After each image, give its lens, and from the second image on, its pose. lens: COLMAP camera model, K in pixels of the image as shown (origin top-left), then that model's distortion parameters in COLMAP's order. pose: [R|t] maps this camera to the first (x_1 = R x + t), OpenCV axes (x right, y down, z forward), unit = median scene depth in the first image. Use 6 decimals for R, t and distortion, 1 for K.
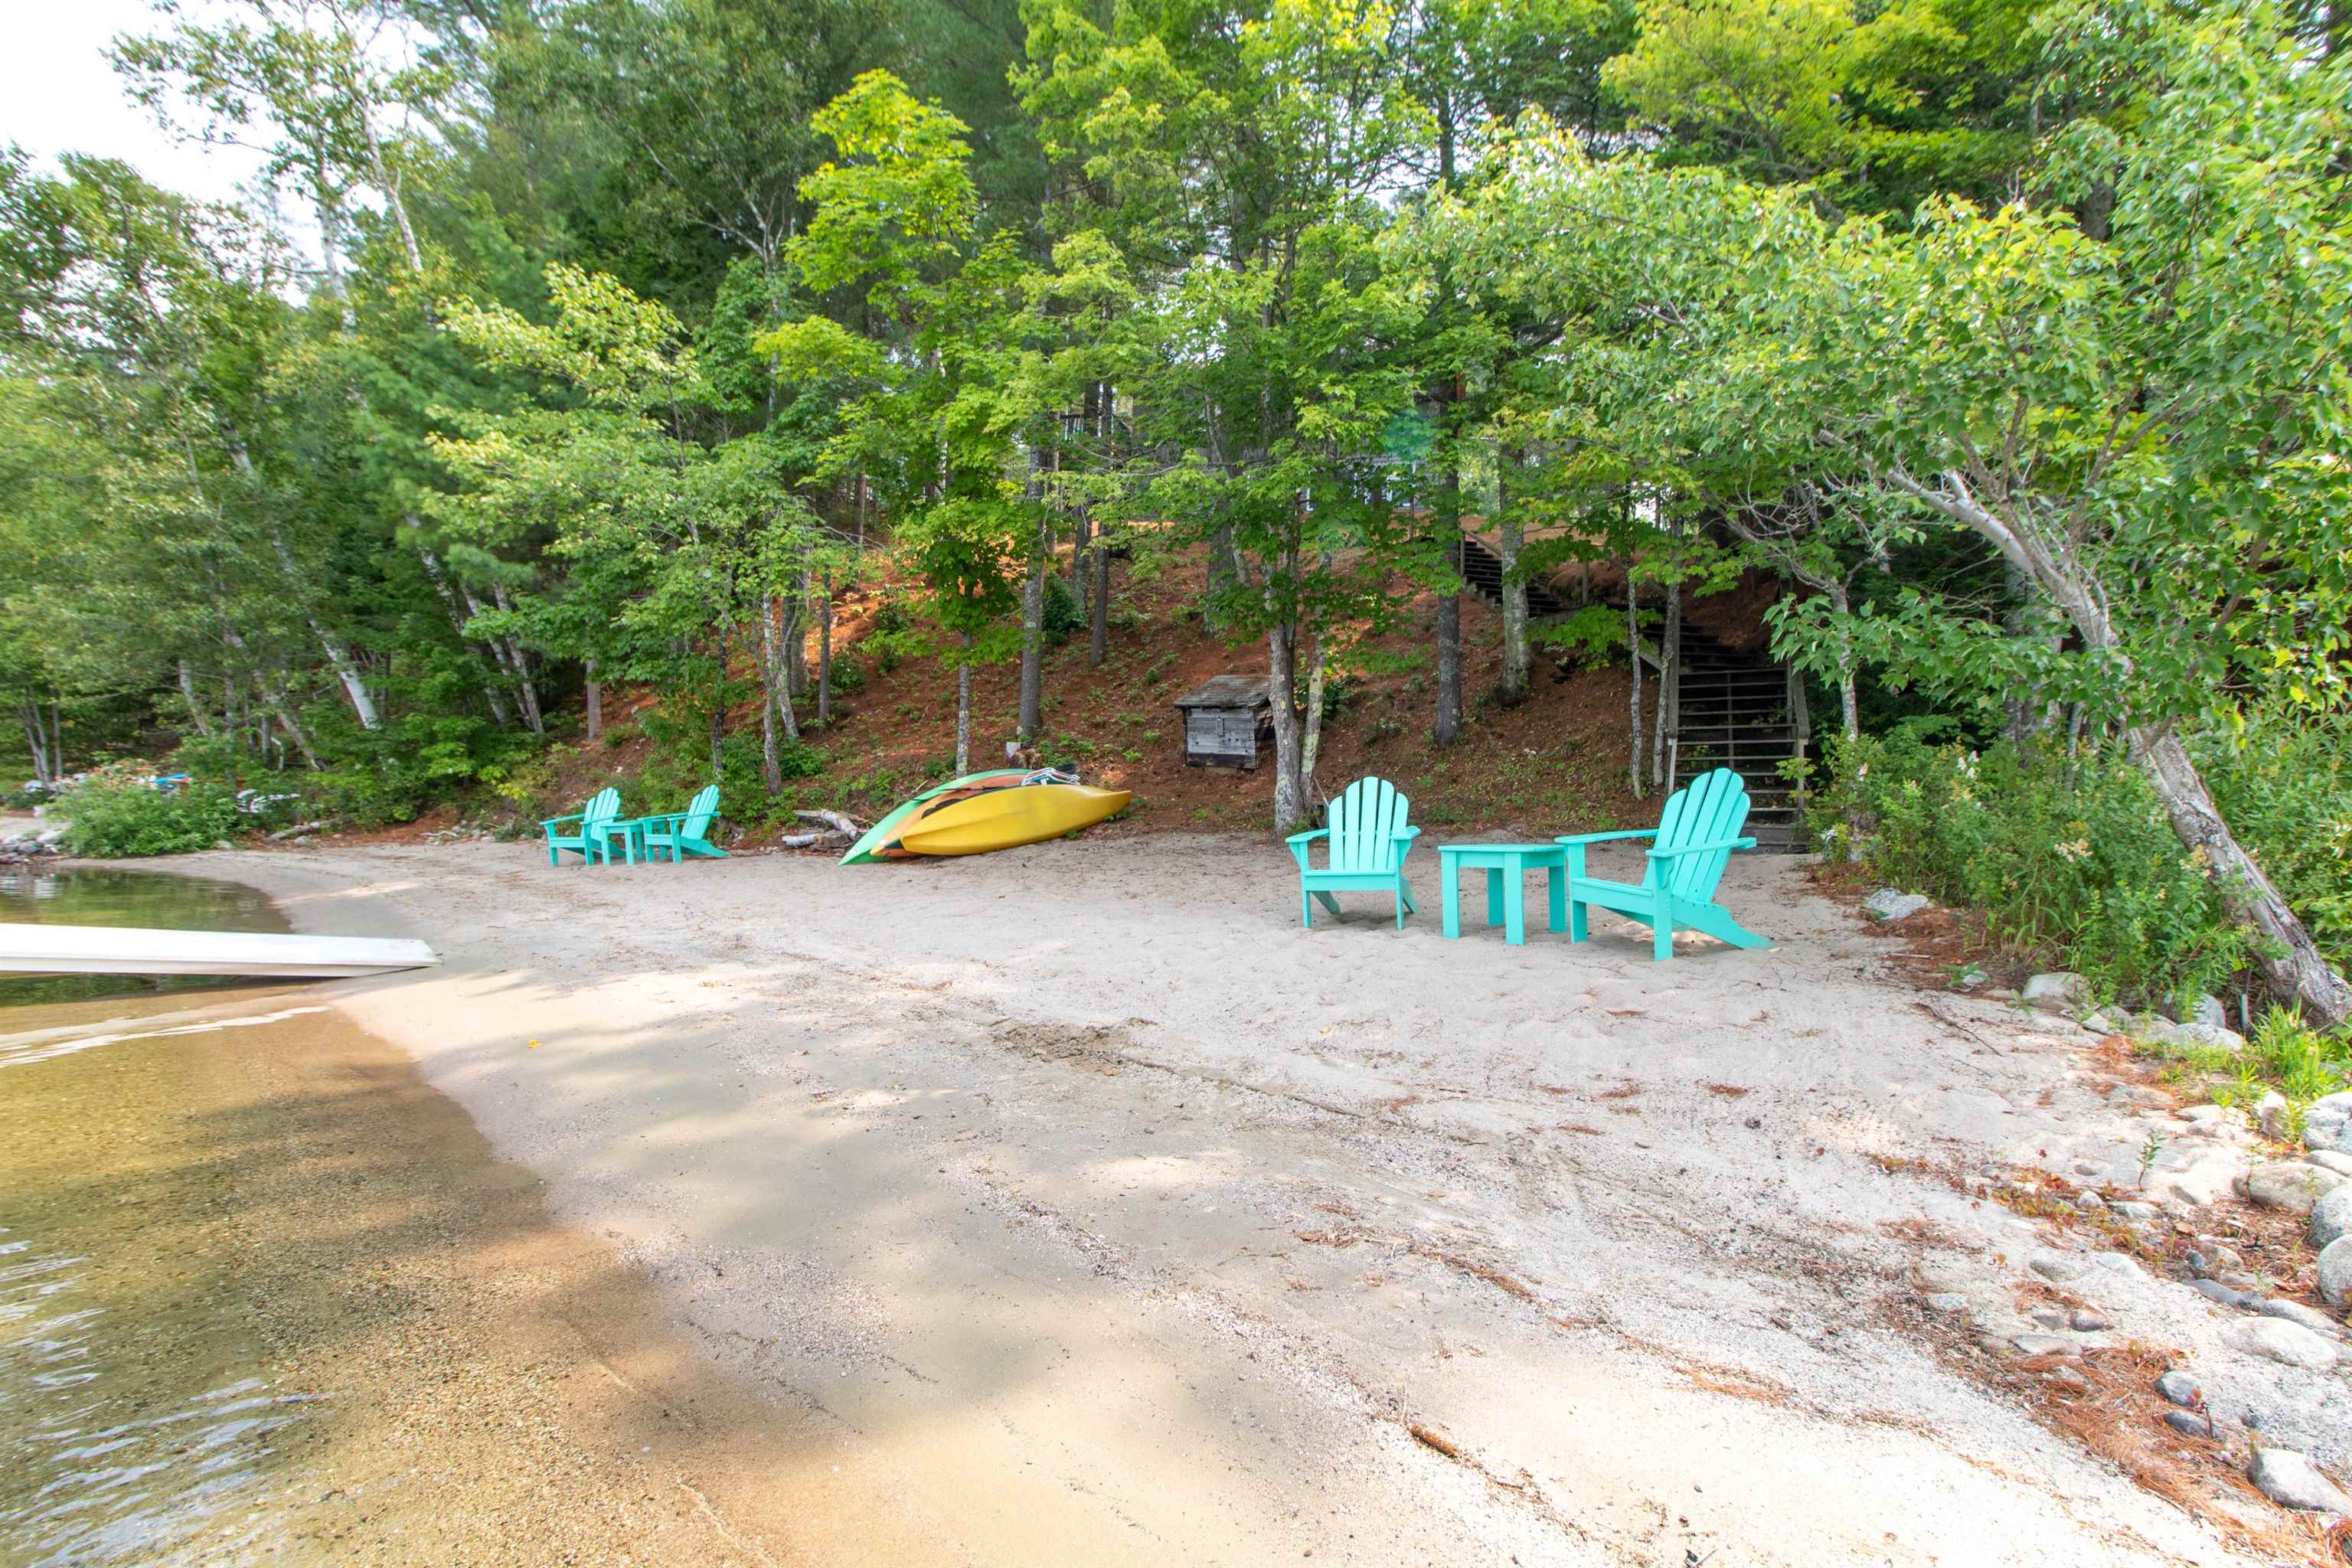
lens RADIAL K [[954.2, 0, 1177.4], [0, 954.2, 784.4], [0, 0, 1]] dist [0.000320, 0.000256]
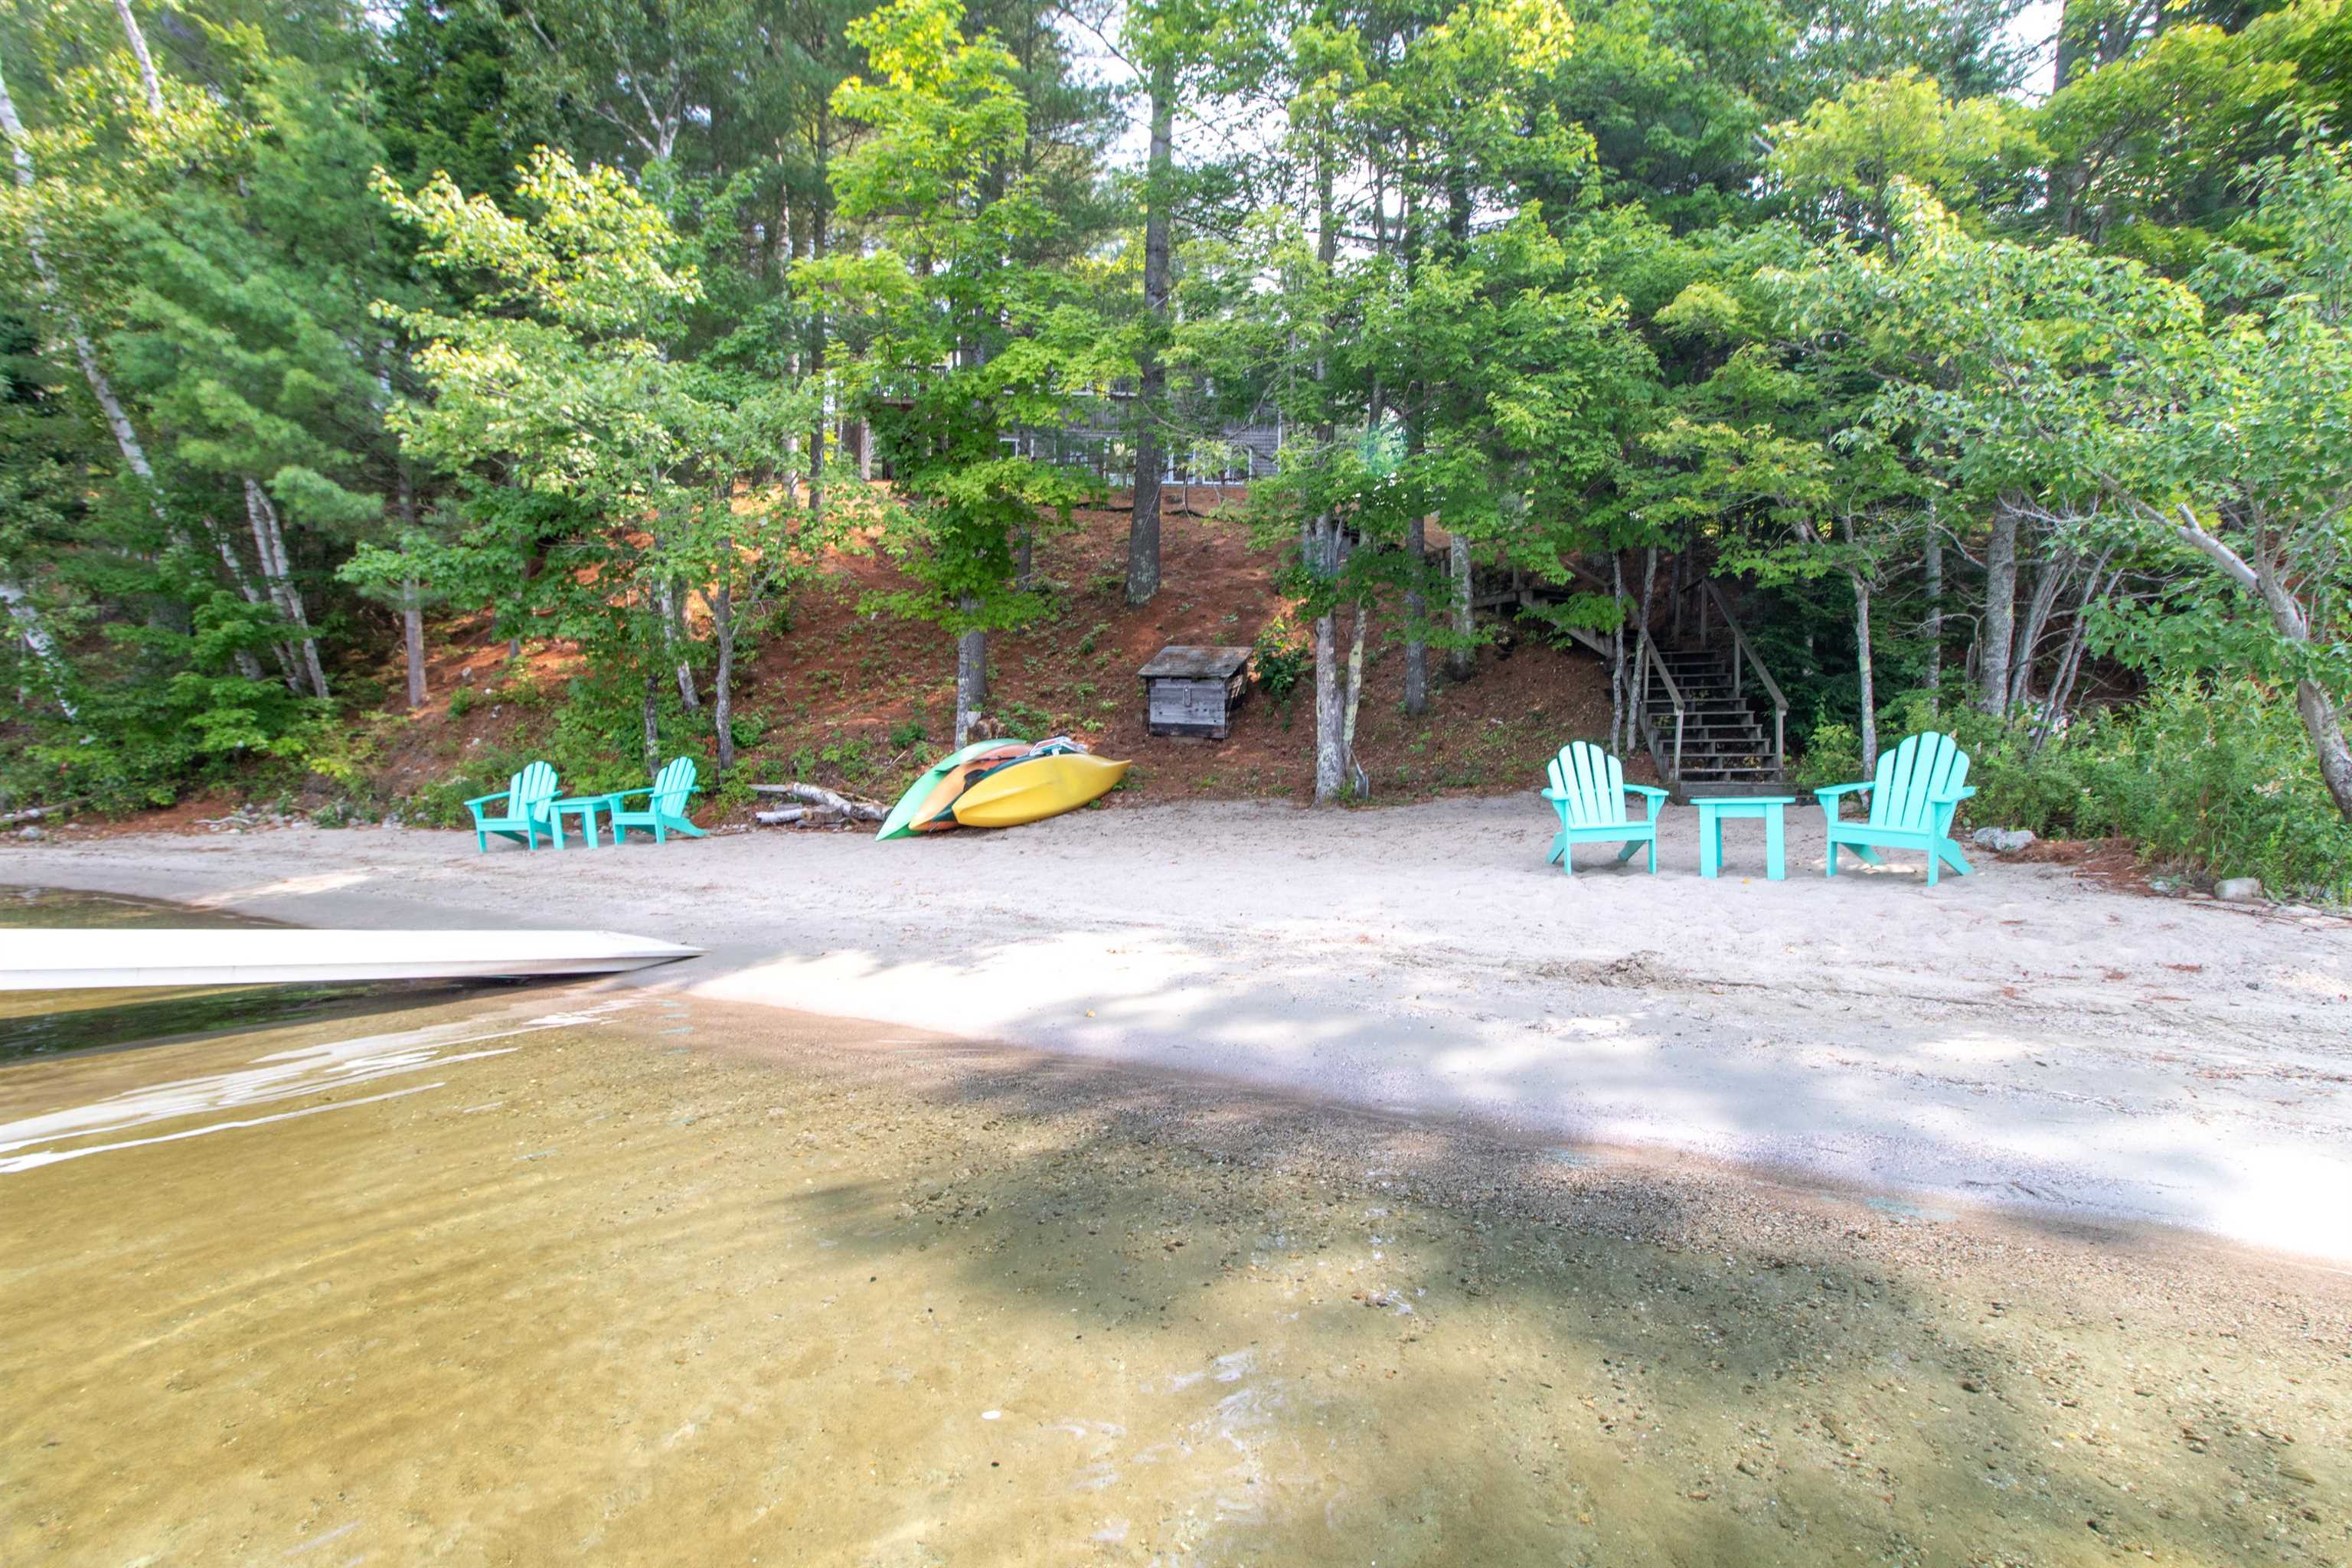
lens RADIAL K [[954.2, 0, 1184.6], [0, 954.2, 789.4], [0, 0, 1]] dist [0.000320, 0.000256]
pose [[0.970124, -0.015292, 0.242128, -0.237231], [0.006853, 0.999341, 0.035657, 0.002093], [-0.242514, -0.032932, 0.969589, 0.008660]]
